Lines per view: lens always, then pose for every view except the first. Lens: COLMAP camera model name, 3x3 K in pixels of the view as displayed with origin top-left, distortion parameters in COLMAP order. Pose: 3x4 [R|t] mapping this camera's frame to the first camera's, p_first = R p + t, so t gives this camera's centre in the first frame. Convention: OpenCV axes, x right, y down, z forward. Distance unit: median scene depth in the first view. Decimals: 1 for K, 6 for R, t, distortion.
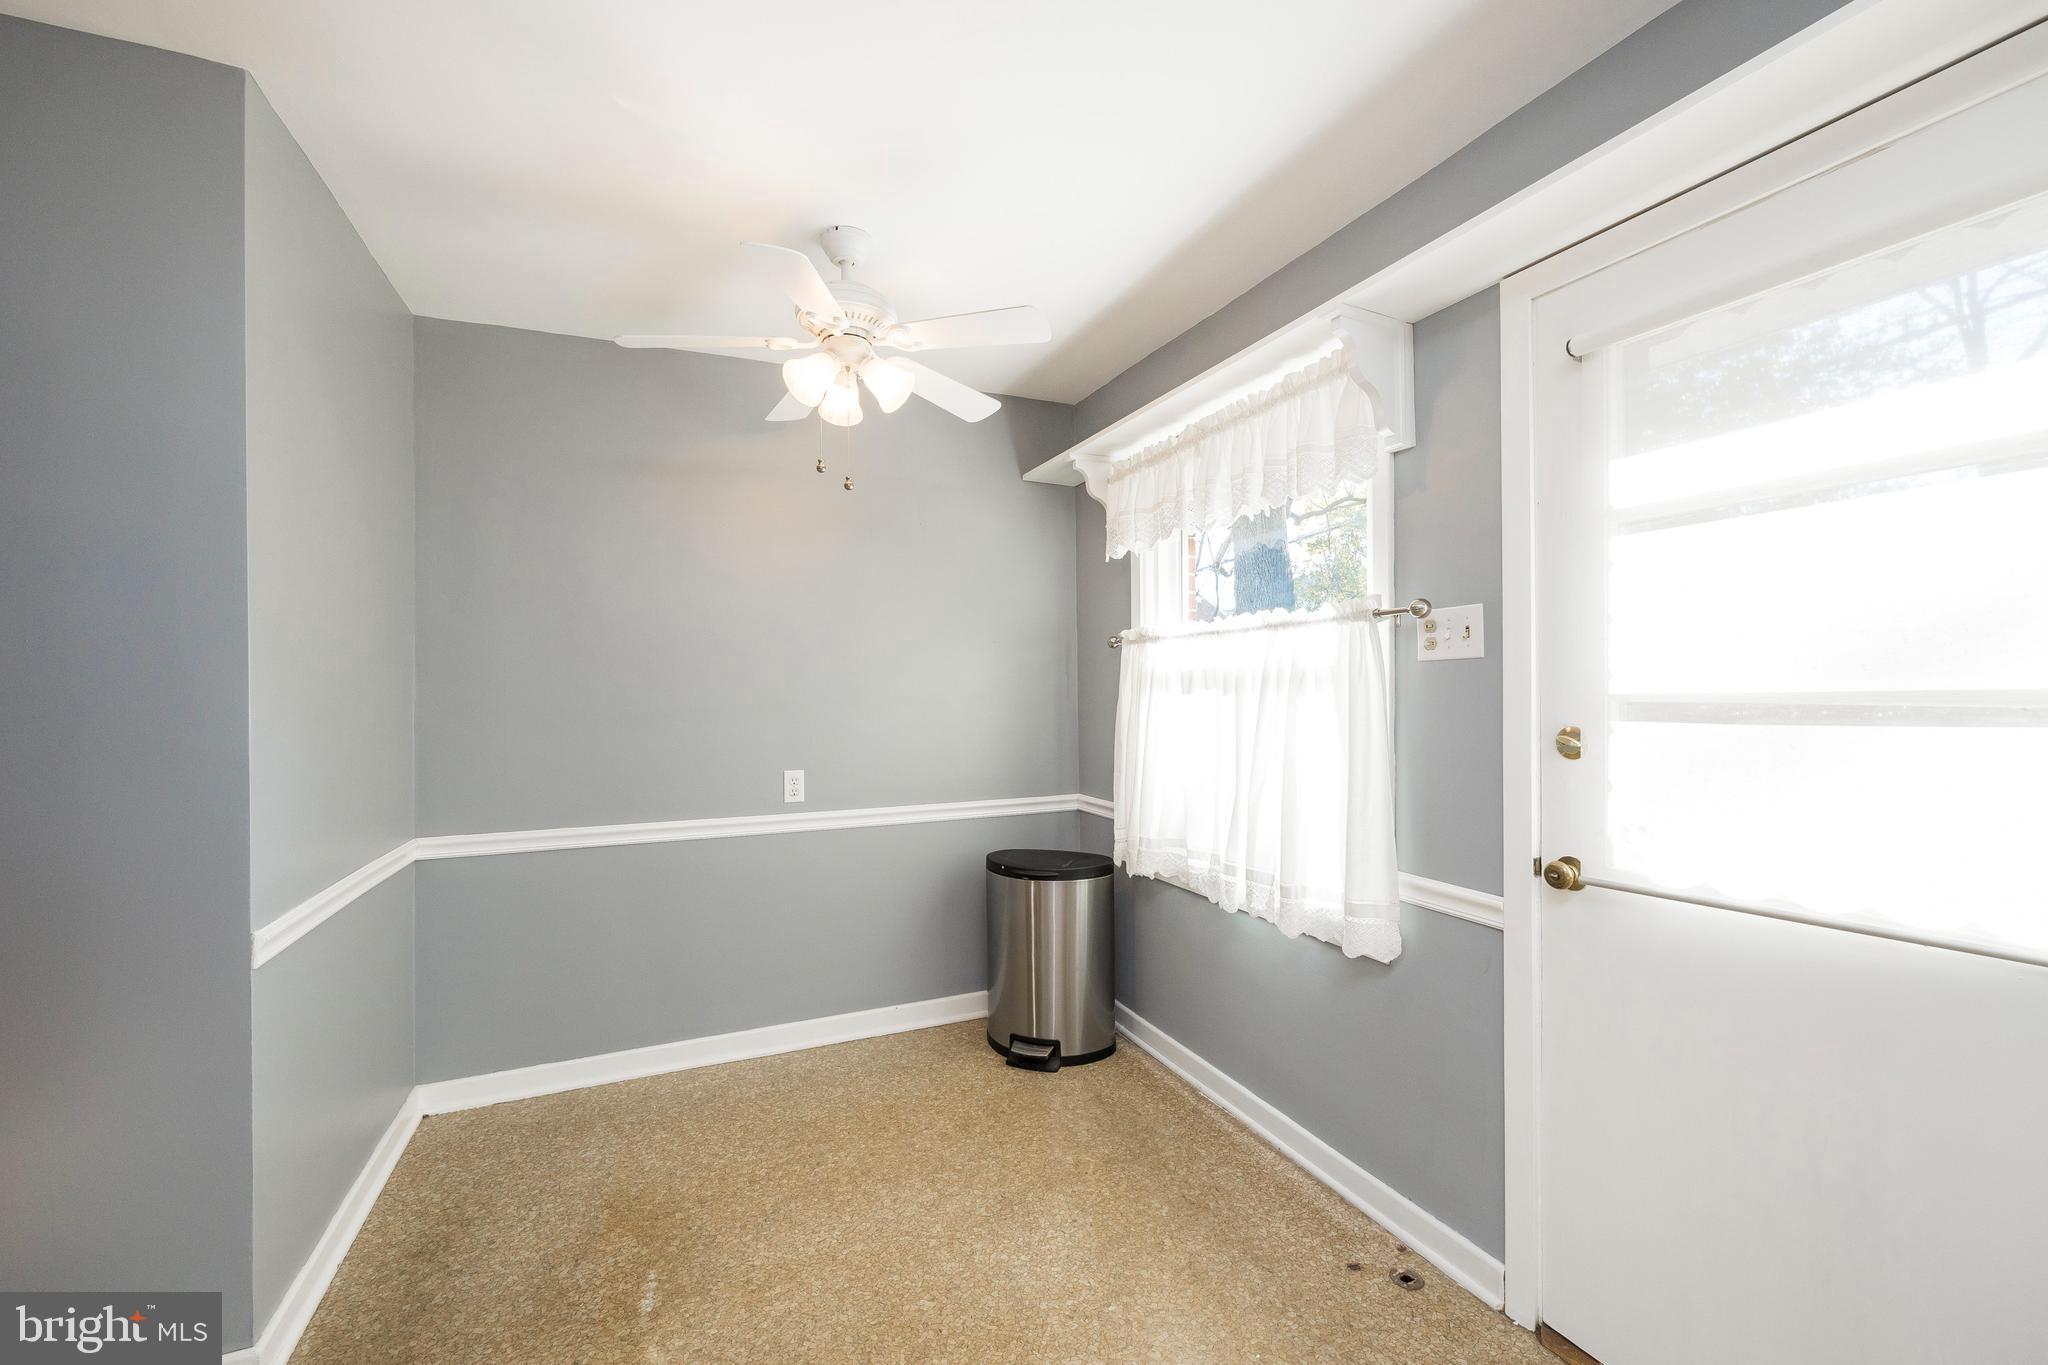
lens RADIAL K [[819.1, 0, 1024.0], [0, 819.1, 682.5], [0, 0, 1]] dist [-0.002779, 0.000455]
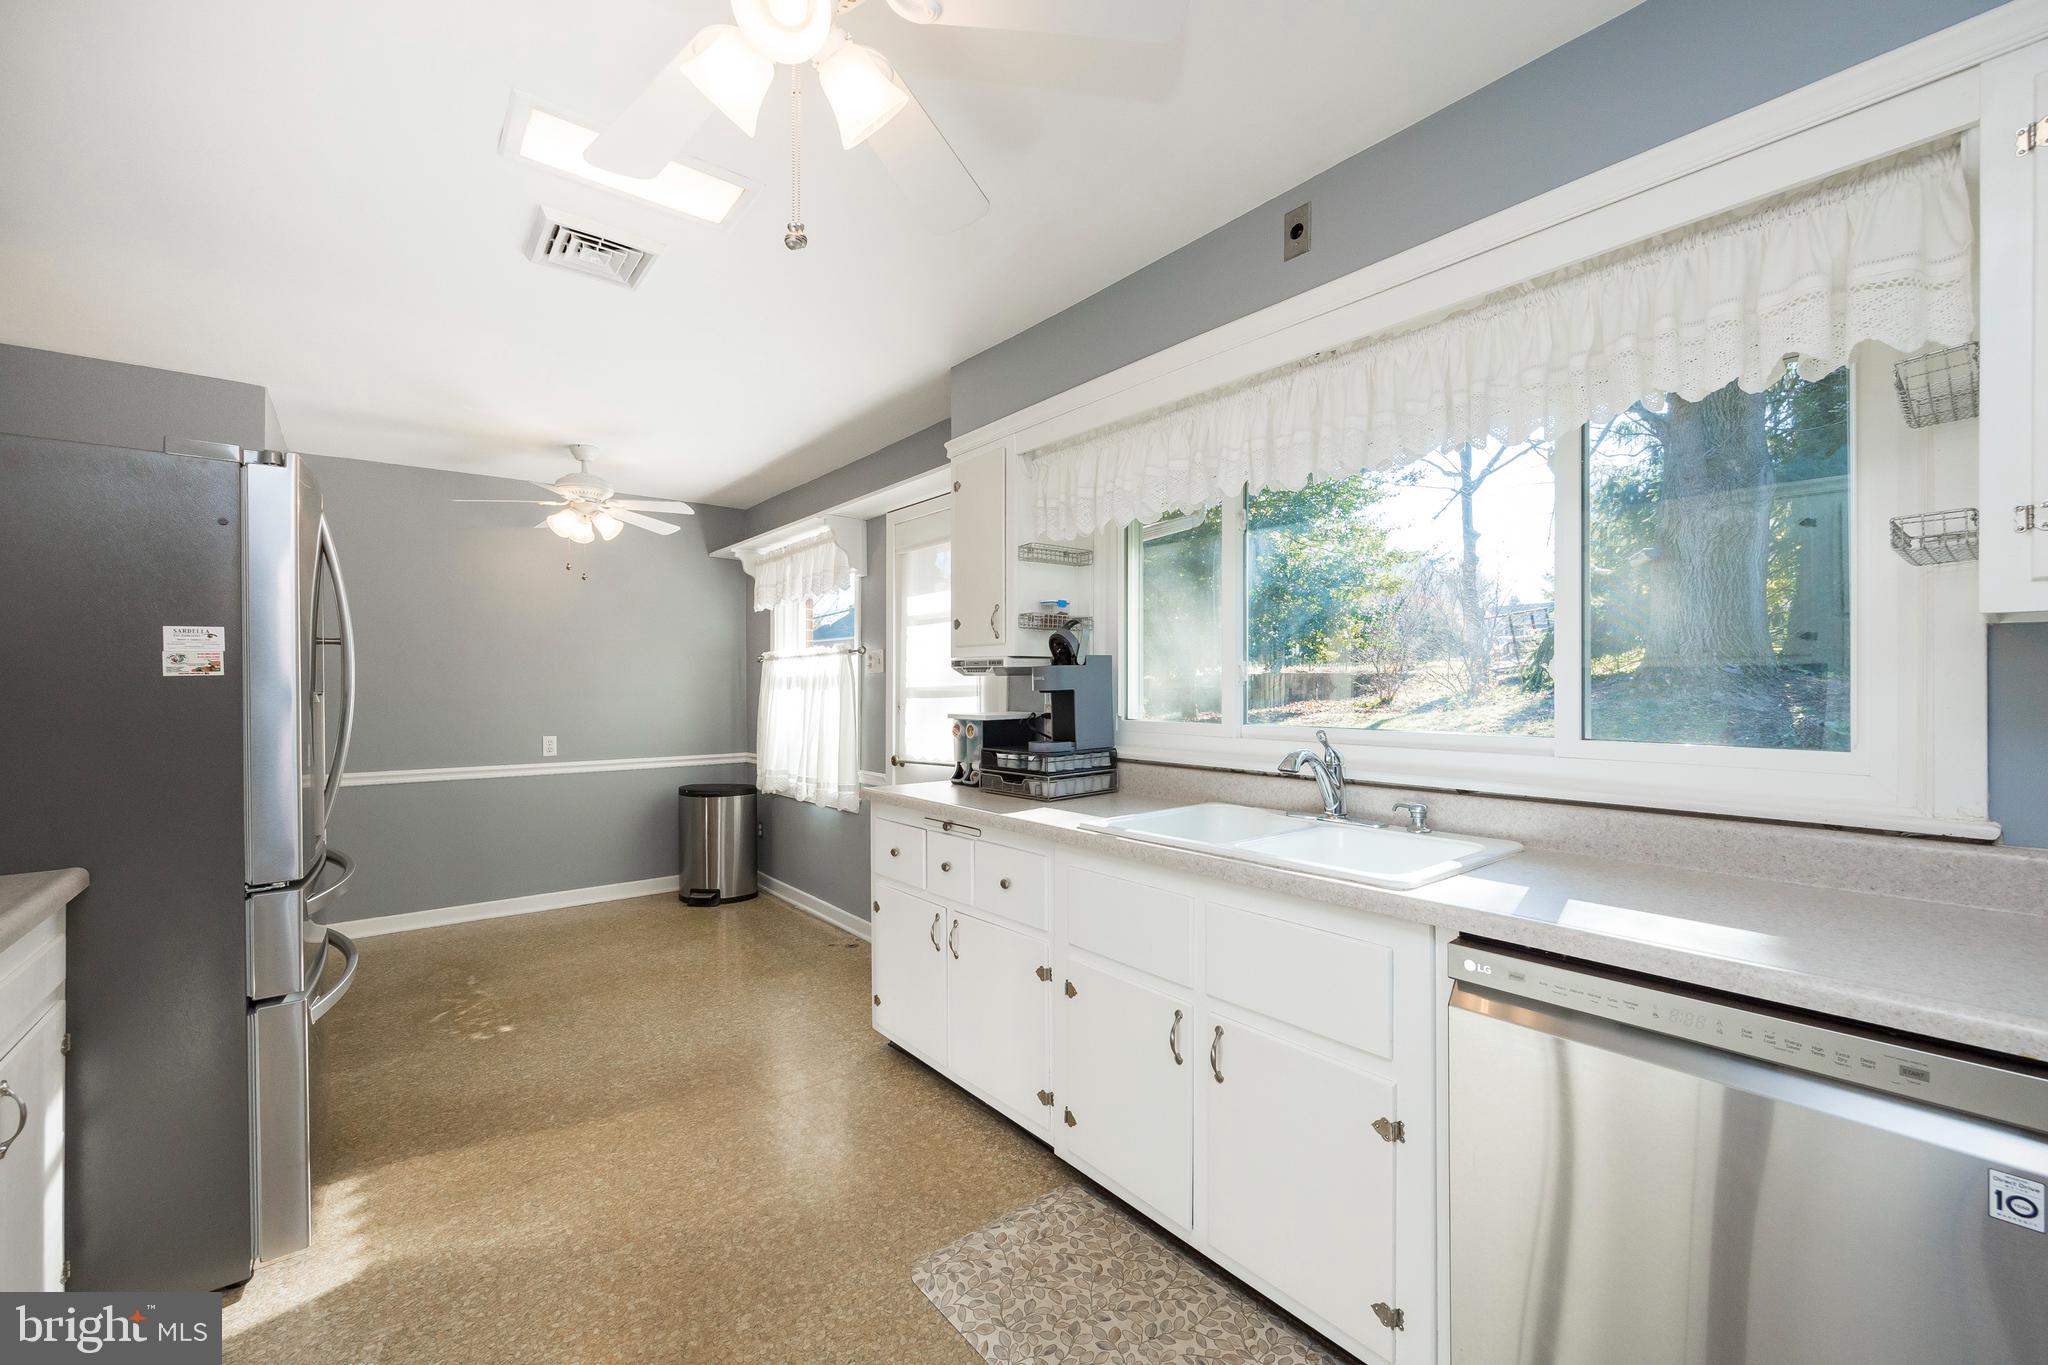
lens RADIAL K [[819.1, 0, 1024.0], [0, 819.1, 682.5], [0, 0, 1]] dist [-0.002779, 0.000455]
pose [[0.966397, 0.005992, 0.256985, 0.227319], [-0.005312, 0.999980, -0.003342, 0.002182], [-0.257000, 0.001865, 0.966410, -0.875577]]
